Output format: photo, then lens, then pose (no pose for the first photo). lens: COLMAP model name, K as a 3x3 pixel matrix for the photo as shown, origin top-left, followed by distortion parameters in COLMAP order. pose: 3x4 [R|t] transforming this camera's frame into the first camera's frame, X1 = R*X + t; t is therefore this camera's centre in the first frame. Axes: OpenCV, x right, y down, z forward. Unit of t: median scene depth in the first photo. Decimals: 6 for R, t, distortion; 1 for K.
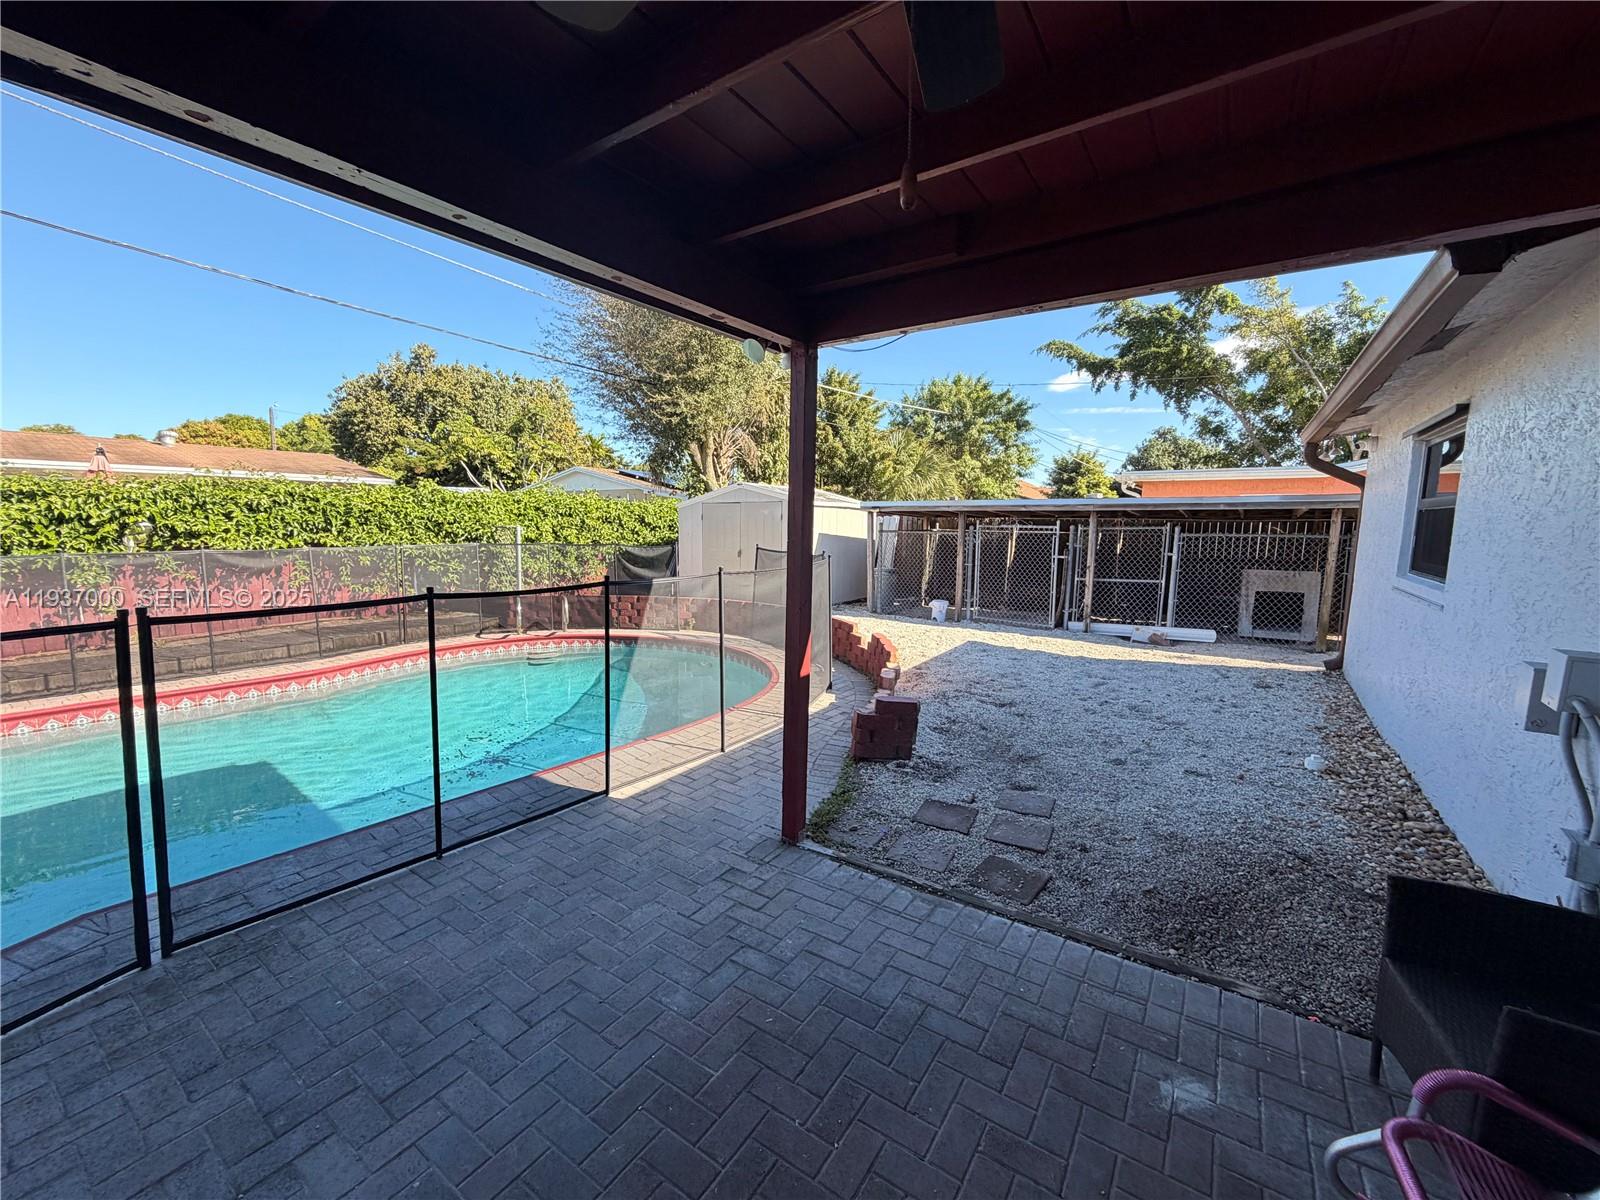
lens RADIAL K [[637.5, 0, 796.7], [0, 637.5, 602.1], [0, 0, 1]] dist [-0.000412, 0.000279]
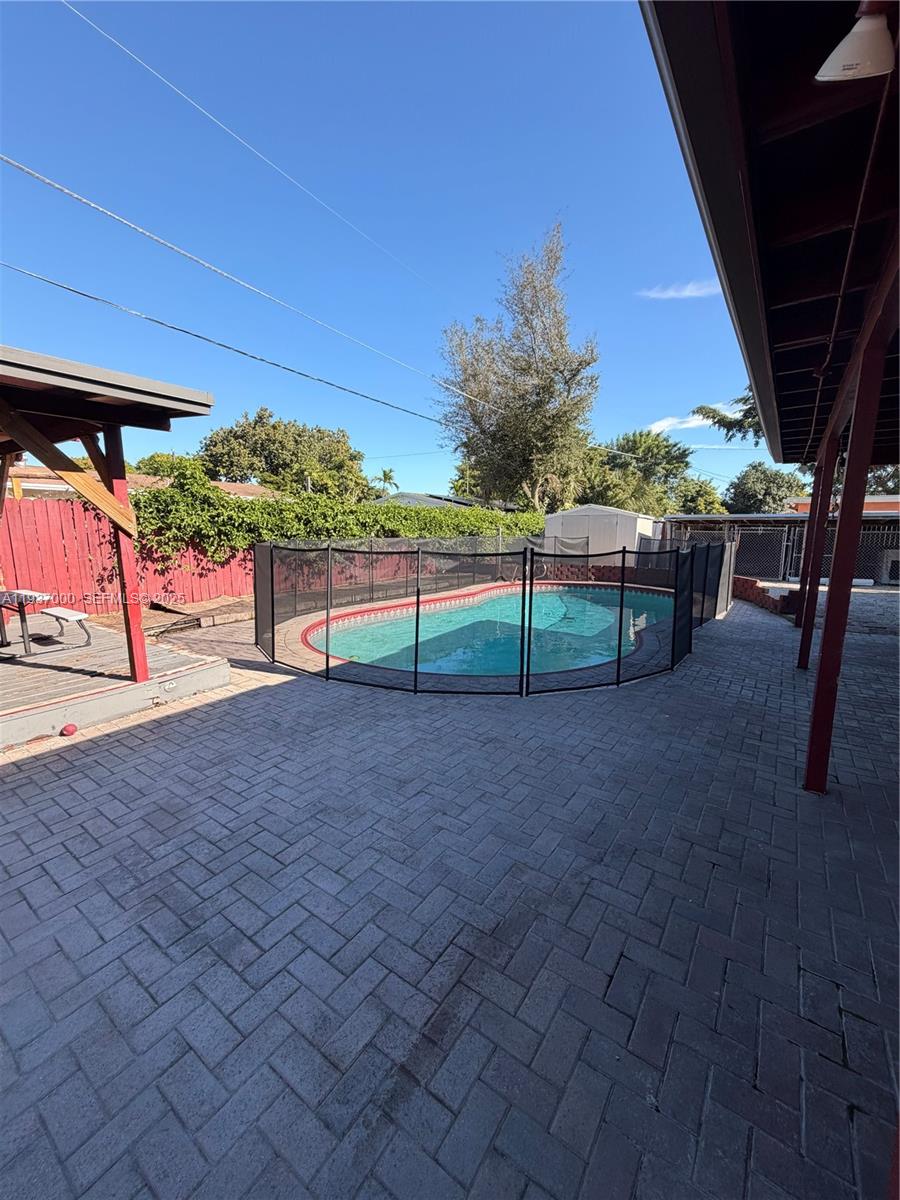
lens RADIAL K [[478.2, 0, 449.5], [0, 478.2, 596.7], [0, 0, 1]] dist [-0.000412, 0.000279]
pose [[0.999931, 0.002290, -0.011502, -0.676400], [-0.002125, 0.999894, 0.014400, 0.081429], [0.011534, -0.014375, 0.999830, -0.534332]]
